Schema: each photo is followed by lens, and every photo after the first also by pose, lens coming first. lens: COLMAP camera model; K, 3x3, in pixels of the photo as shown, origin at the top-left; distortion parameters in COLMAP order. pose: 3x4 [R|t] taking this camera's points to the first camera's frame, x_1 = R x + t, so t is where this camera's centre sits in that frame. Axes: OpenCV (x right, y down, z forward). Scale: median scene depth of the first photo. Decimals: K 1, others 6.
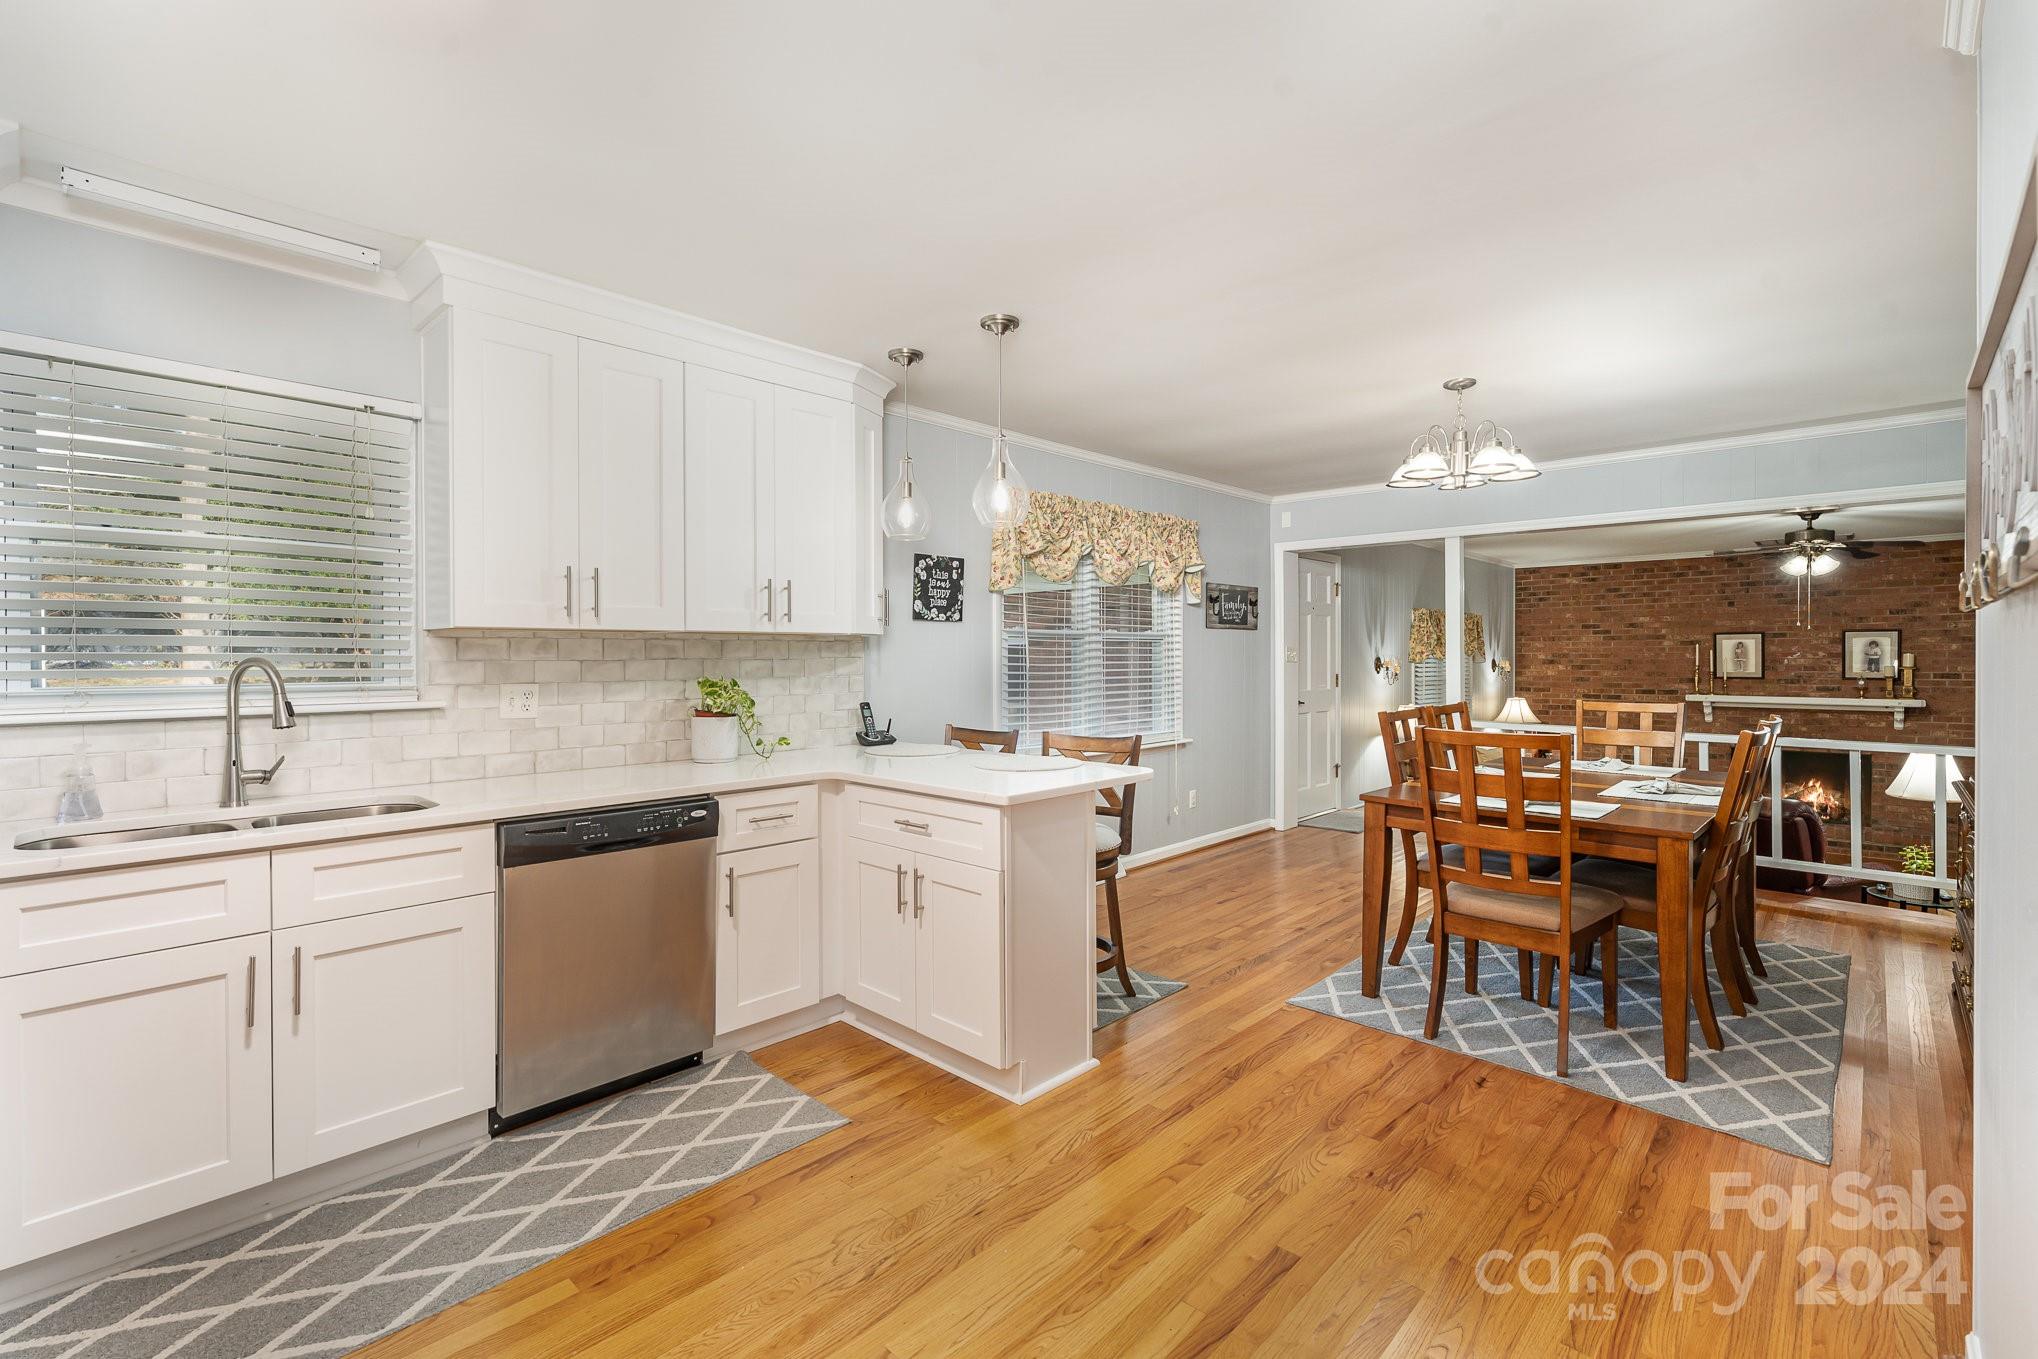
lens RADIAL K [[896.0, 0, 1023.1], [0, 896.0, 669.2], [0, 0, 1]] dist [0.000006, 0.000158]
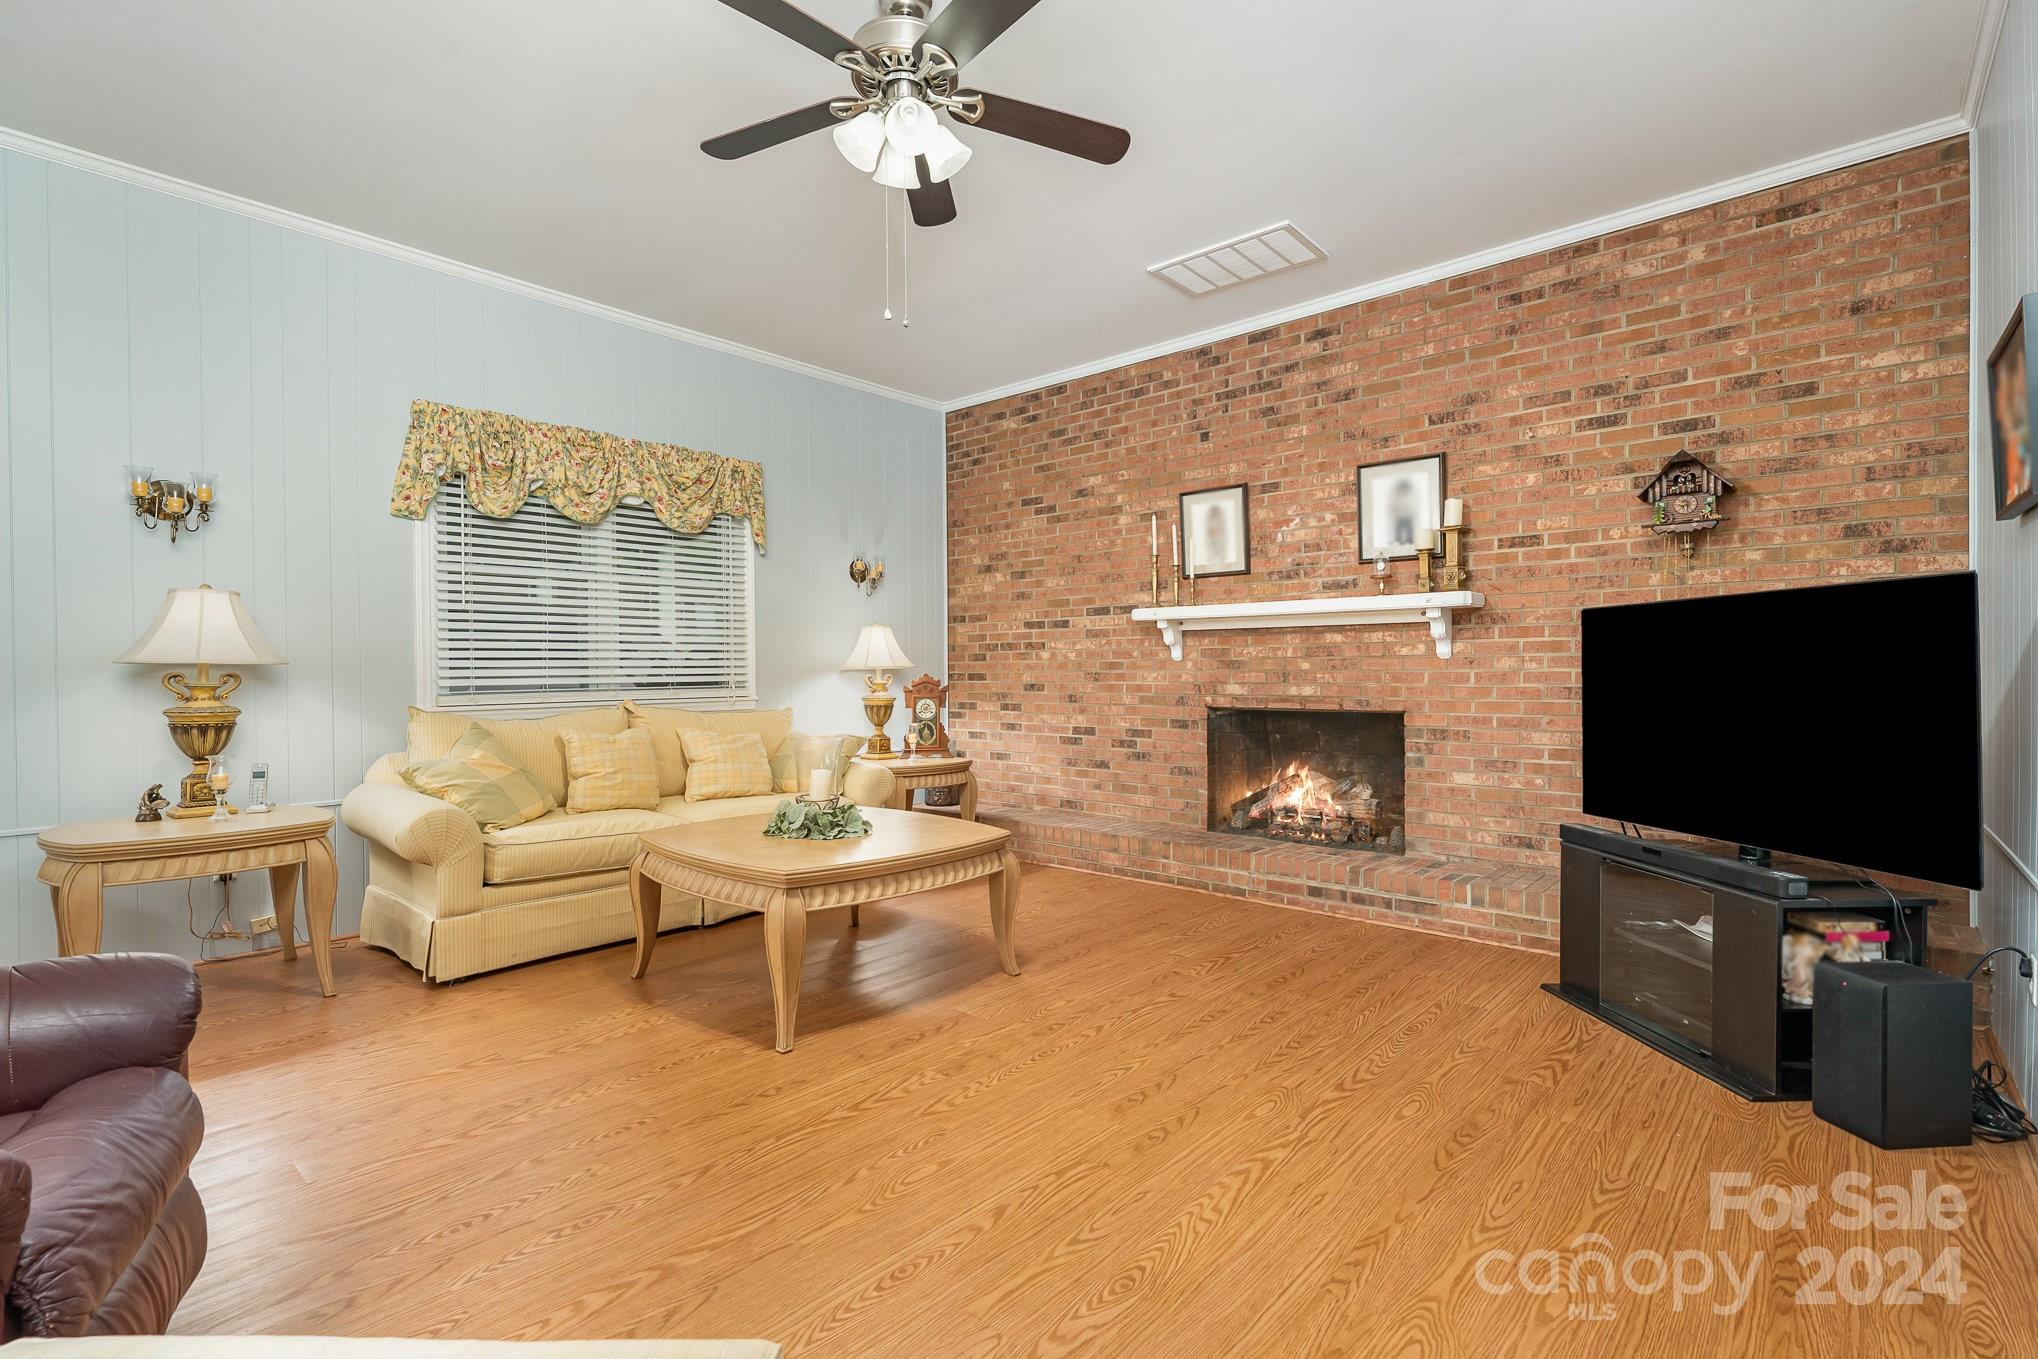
lens RADIAL K [[919.2, 0, 1019.0], [0, 919.2, 679.5], [0, 0, 1]] dist [-0.000369, 0.000087]
pose [[0.999428, -0.003500, 0.033625, 0.696036], [0.003583, 0.999991, -0.002427, 0.076254], [-0.033616, 0.002546, 0.999432, 0.482478]]
